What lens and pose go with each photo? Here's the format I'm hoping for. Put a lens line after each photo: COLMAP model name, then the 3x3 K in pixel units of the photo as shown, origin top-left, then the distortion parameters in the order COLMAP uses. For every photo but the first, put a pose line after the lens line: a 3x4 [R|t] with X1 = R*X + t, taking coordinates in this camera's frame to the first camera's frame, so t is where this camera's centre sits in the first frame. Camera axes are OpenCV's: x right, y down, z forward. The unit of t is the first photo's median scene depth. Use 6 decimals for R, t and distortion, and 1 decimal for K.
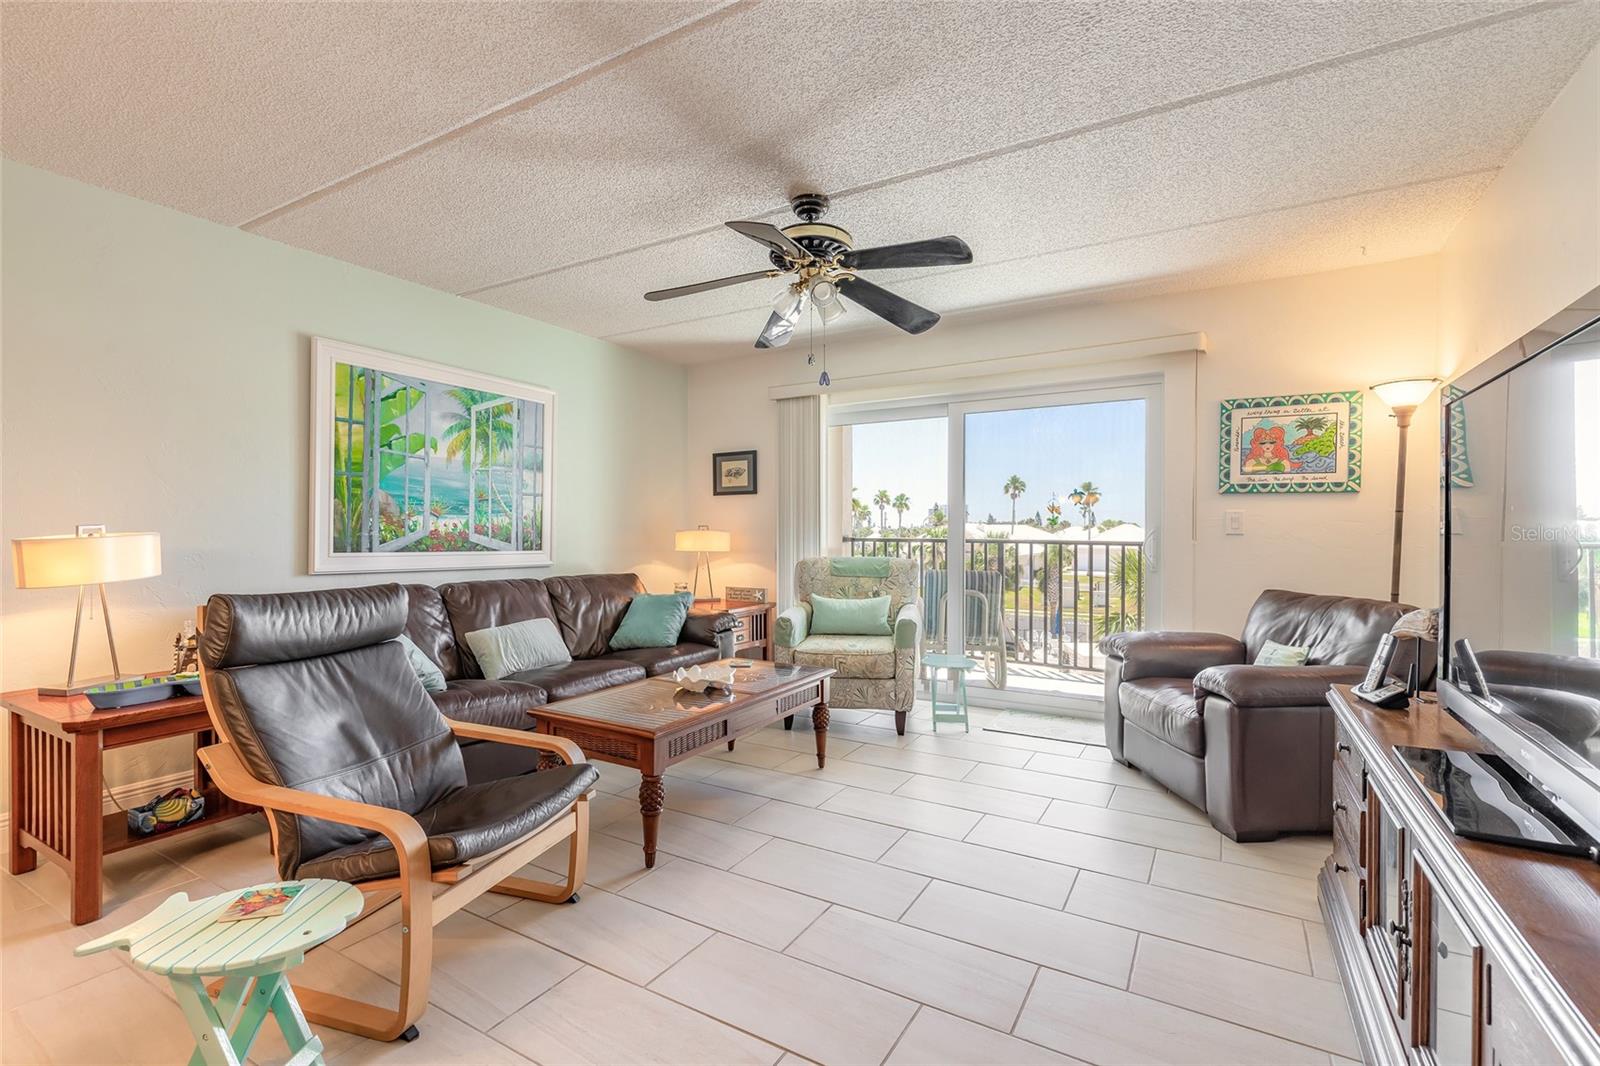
lens RADIAL K [[725.1, 0, 794.5], [0, 725.1, 533.2], [0, 0, 1]] dist [0.006377, -0.001503]
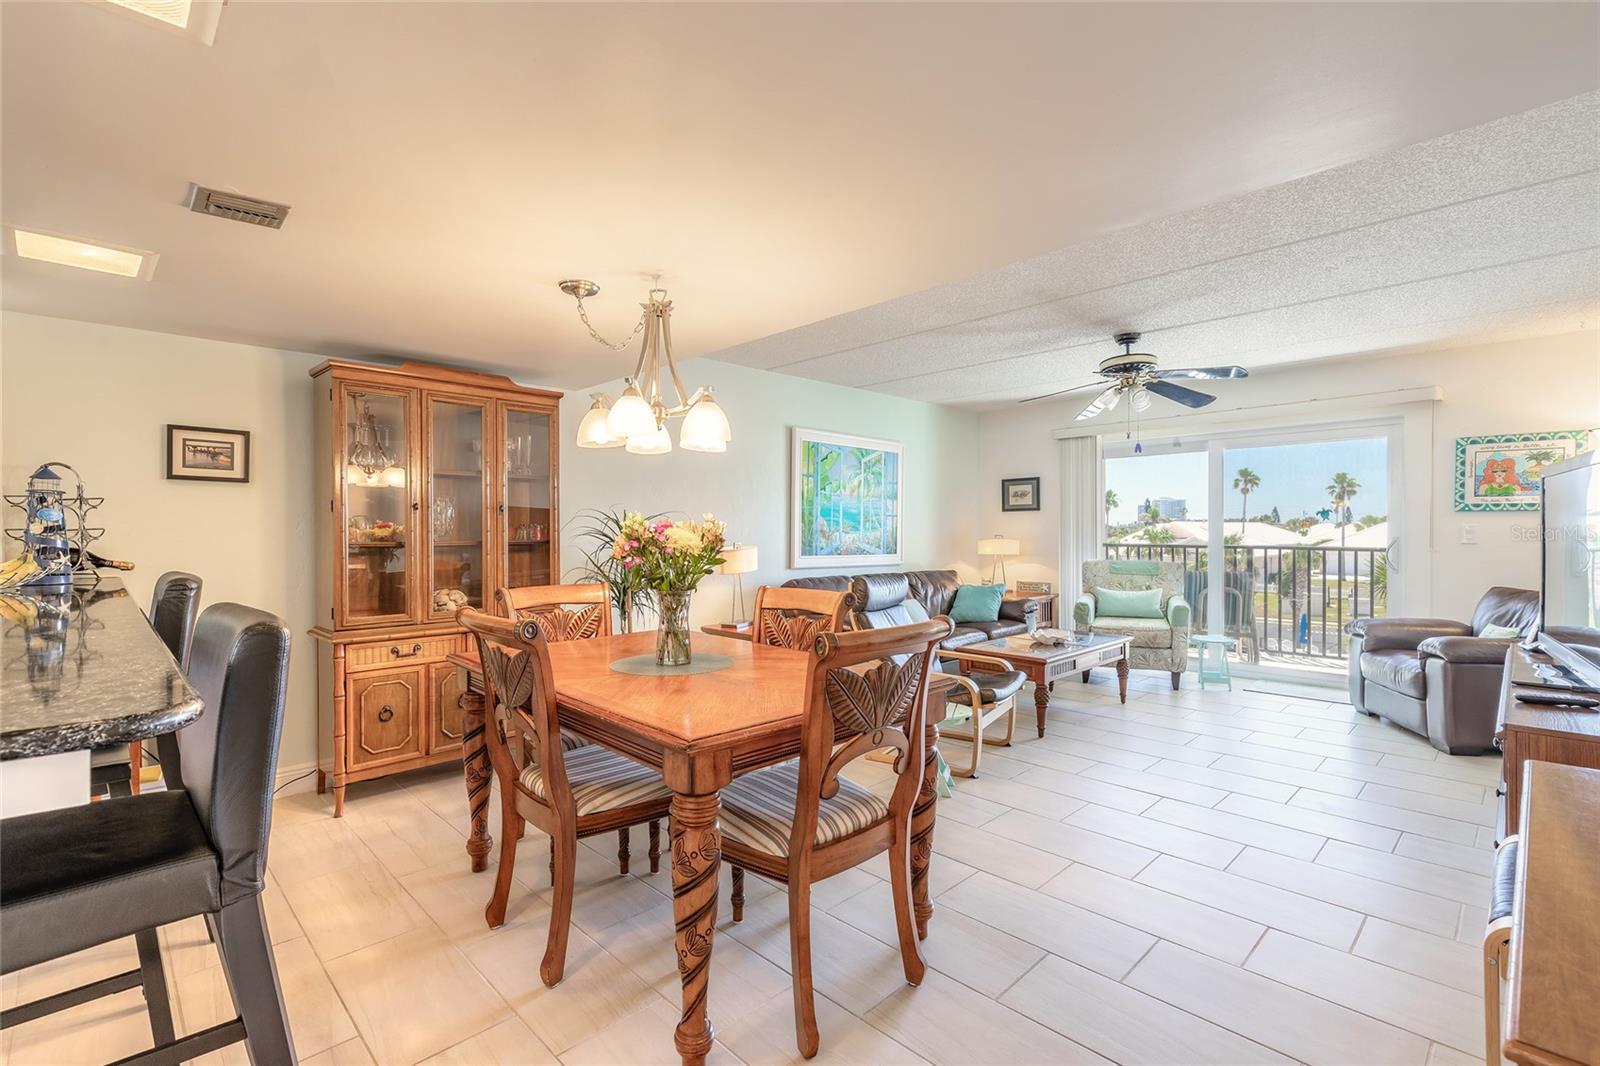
lens RADIAL K [[725.1, 0, 789.5], [0, 725.1, 534.0], [0, 0, 1]] dist [0.006377, -0.001503]
pose [[0.965112, -0.004029, -0.261805, -0.205063], [0.004642, 0.999988, 0.001723, -0.023021], [0.261795, -0.002878, 0.965119, -0.534714]]
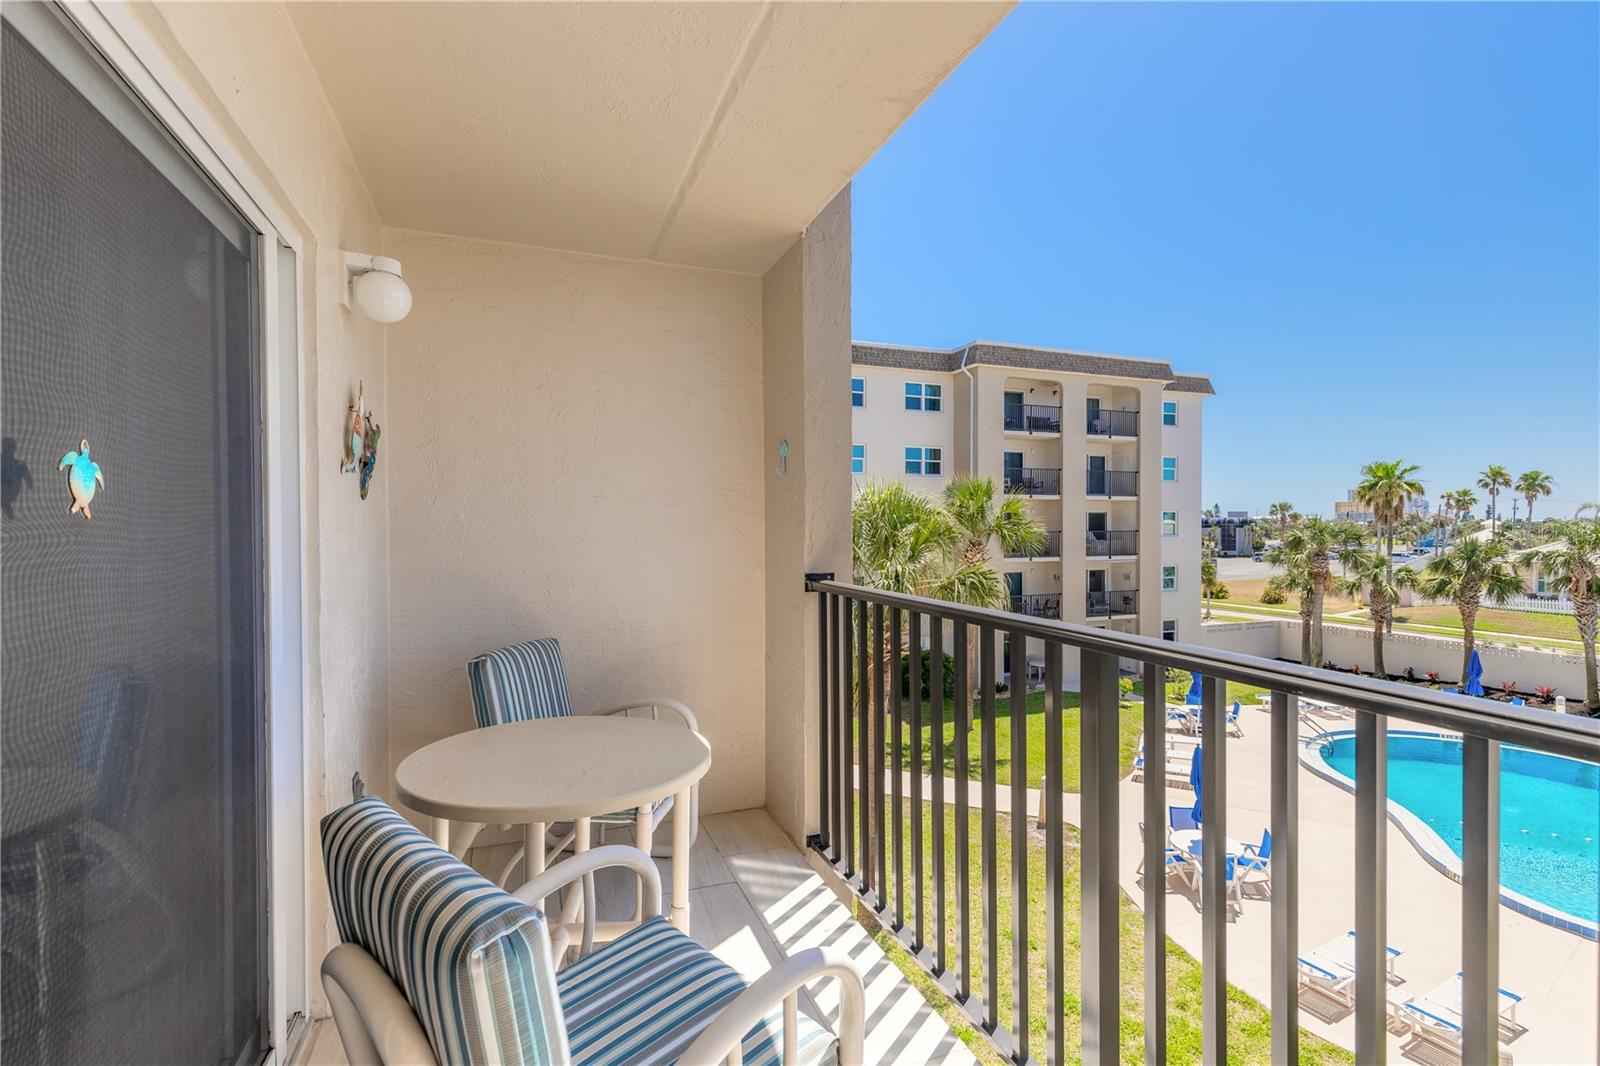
lens RADIAL K [[725.1, 0, 802.6], [0, 725.1, 534.0], [0, 0, 1]] dist [0.006377, -0.001503]
pose [[0.787305, -0.000752, -0.616563, 0.523421], [0.004385, 0.999981, 0.004379, -0.024549], [0.616548, -0.006151, 0.787294, 0.976474]]
